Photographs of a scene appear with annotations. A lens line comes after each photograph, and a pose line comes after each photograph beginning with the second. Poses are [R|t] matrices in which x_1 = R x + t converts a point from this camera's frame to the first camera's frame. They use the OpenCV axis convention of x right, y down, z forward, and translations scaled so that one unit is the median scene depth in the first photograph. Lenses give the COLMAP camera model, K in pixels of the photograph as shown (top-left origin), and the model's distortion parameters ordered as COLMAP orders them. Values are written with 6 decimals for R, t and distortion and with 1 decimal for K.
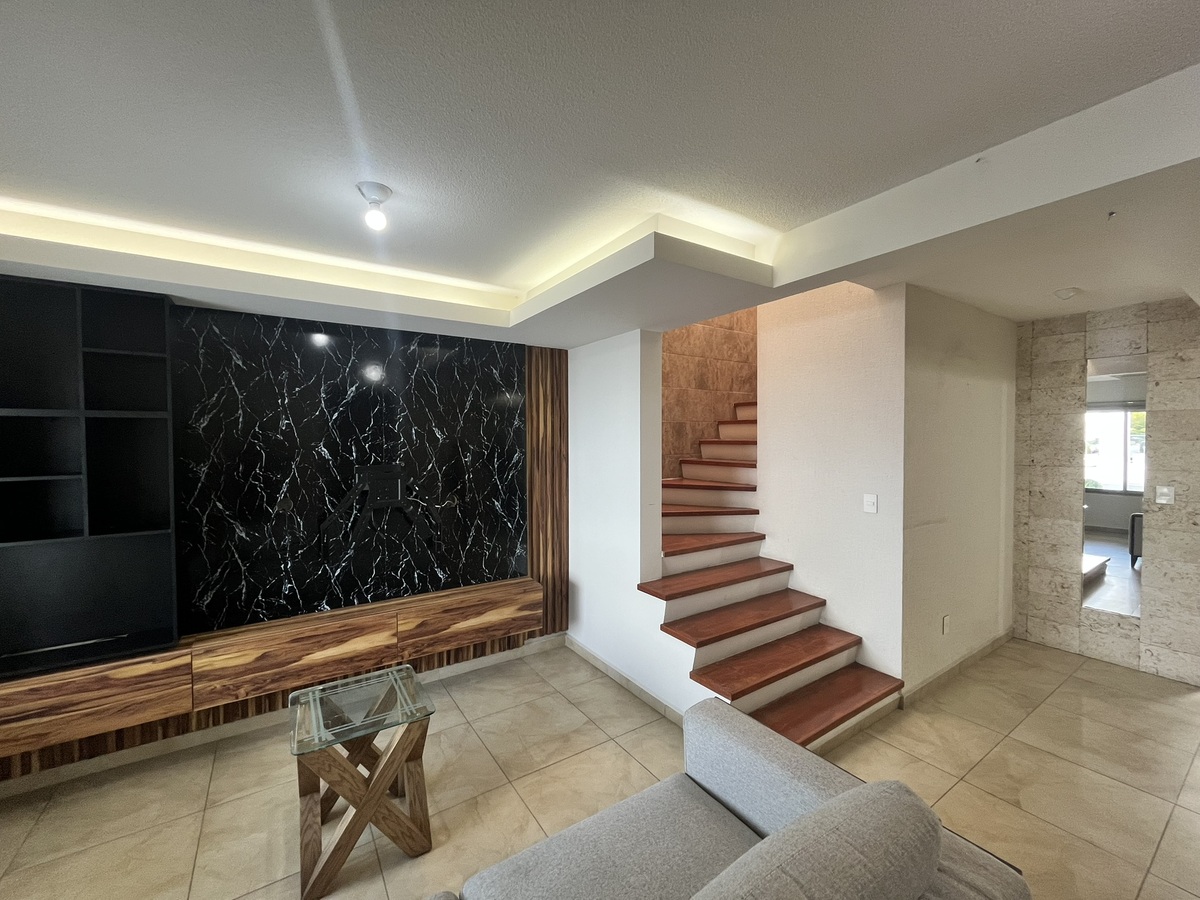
lens RADIAL K [[486.7, 0, 600.5], [0, 486.7, 449.5], [0, 0, 1]] dist [-0.003824, 0.000789]
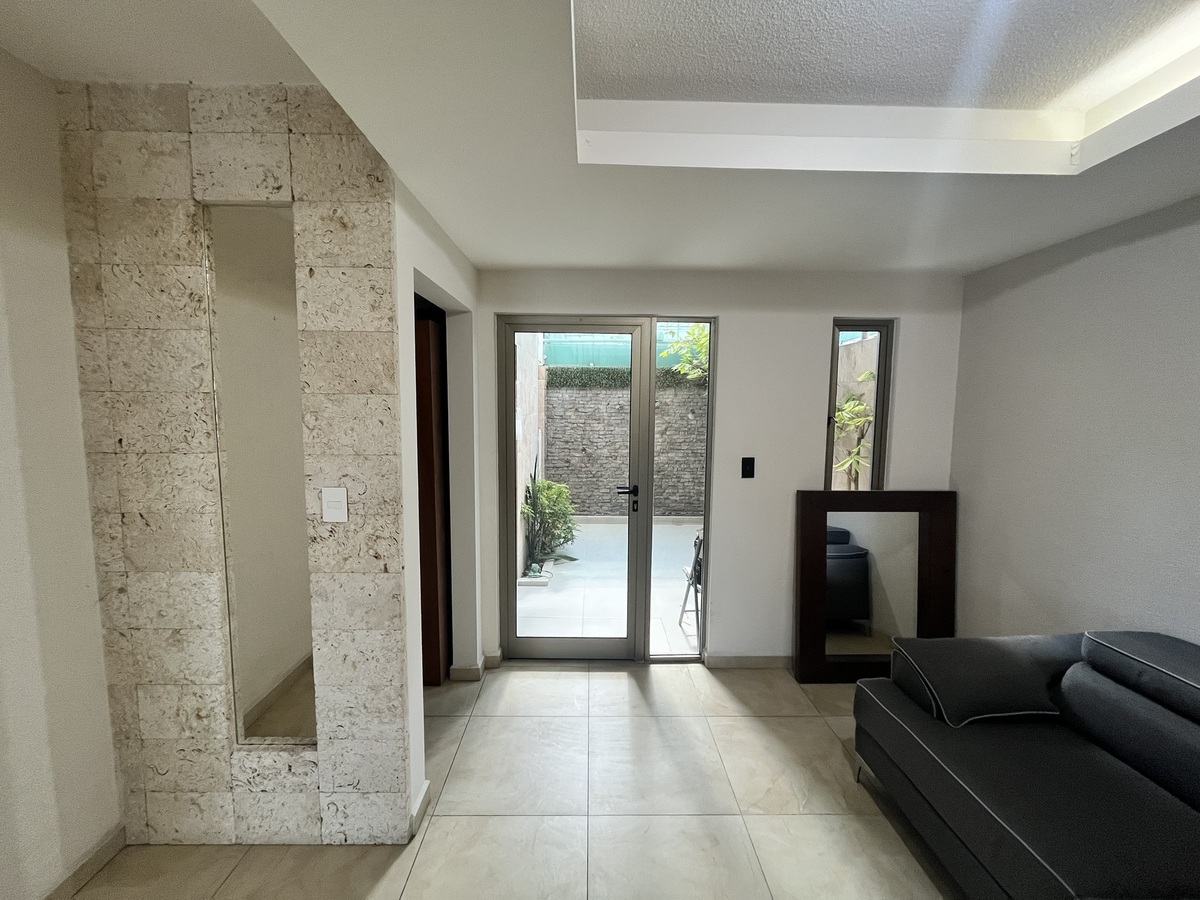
lens RADIAL K [[486.7, 0, 597.9], [0, 486.7, 448.3], [0, 0, 1]] dist [-0.003824, 0.000789]
pose [[0.542016, -0.067597, 0.837645, 0.796366], [0.008118, 0.997134, 0.075214, 0.001249], [-0.840329, -0.033968, 0.541012, 0.450739]]
